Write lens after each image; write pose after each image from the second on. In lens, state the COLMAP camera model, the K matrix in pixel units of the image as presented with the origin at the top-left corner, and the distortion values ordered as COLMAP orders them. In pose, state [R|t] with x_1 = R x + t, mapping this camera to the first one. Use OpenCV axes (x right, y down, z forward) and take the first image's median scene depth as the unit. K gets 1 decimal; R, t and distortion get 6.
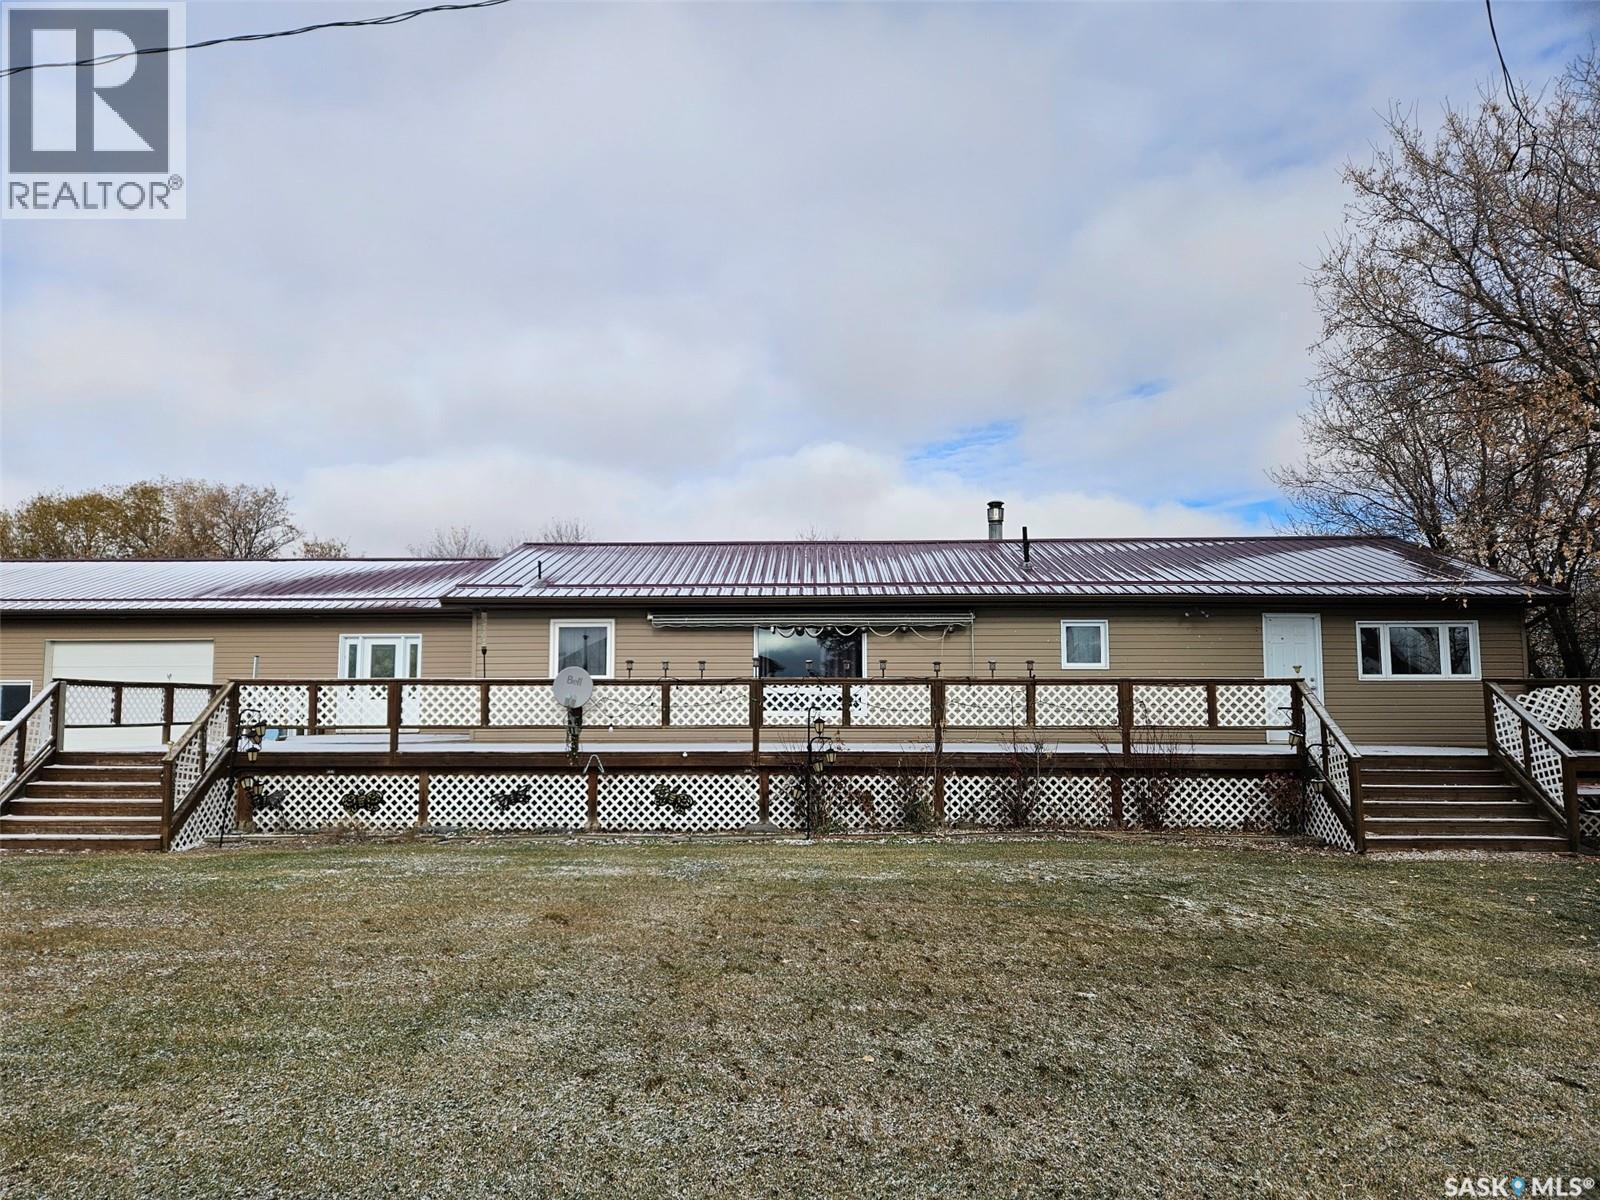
lens RADIAL K [[1088.7, 0, 767.2], [0, 1088.7, 607.5], [0, 0, 1]] dist [0.043609, -0.001553]
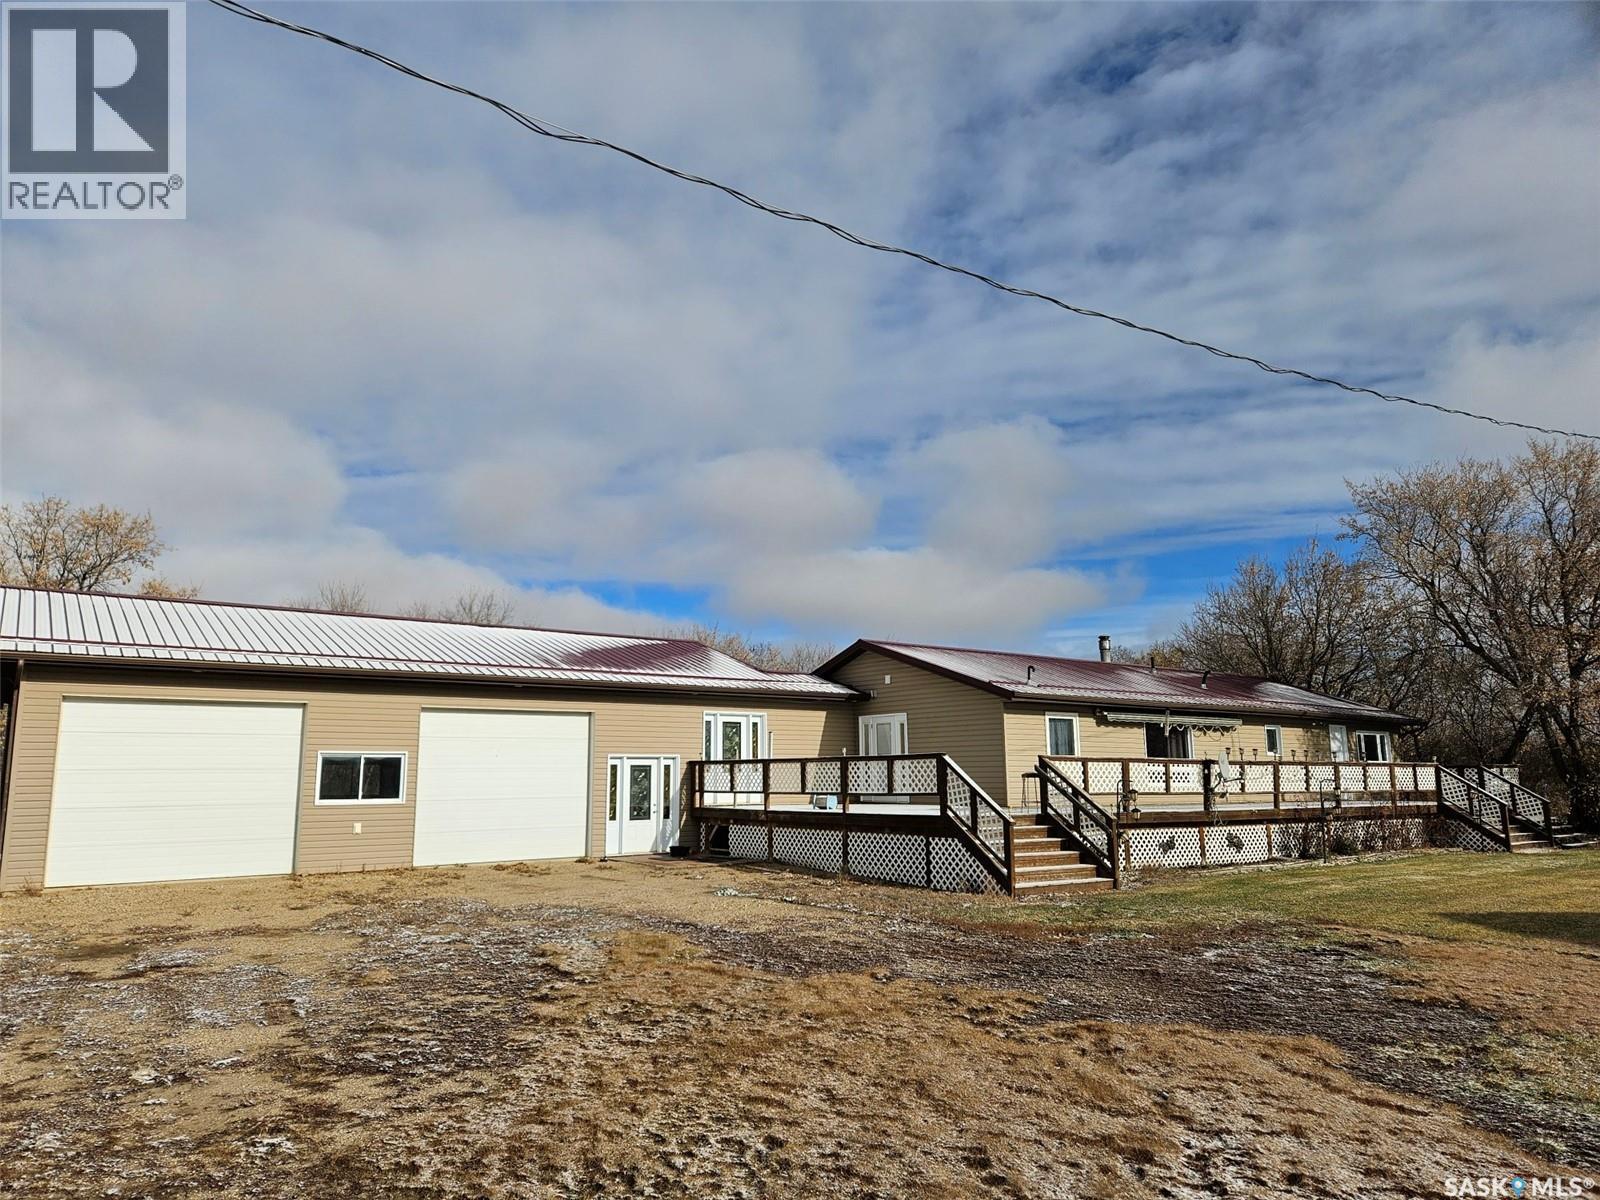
lens RADIAL K [[1088.7, 0, 767.2], [0, 1088.7, 607.5], [0, 0, 1]] dist [0.043609, -0.001553]
pose [[0.785682, 0.092477, 0.611679, -1.435835], [-0.051923, 0.995133, -0.083756, 0.014262], [-0.616448, 0.034045, 0.786660, 0.188350]]
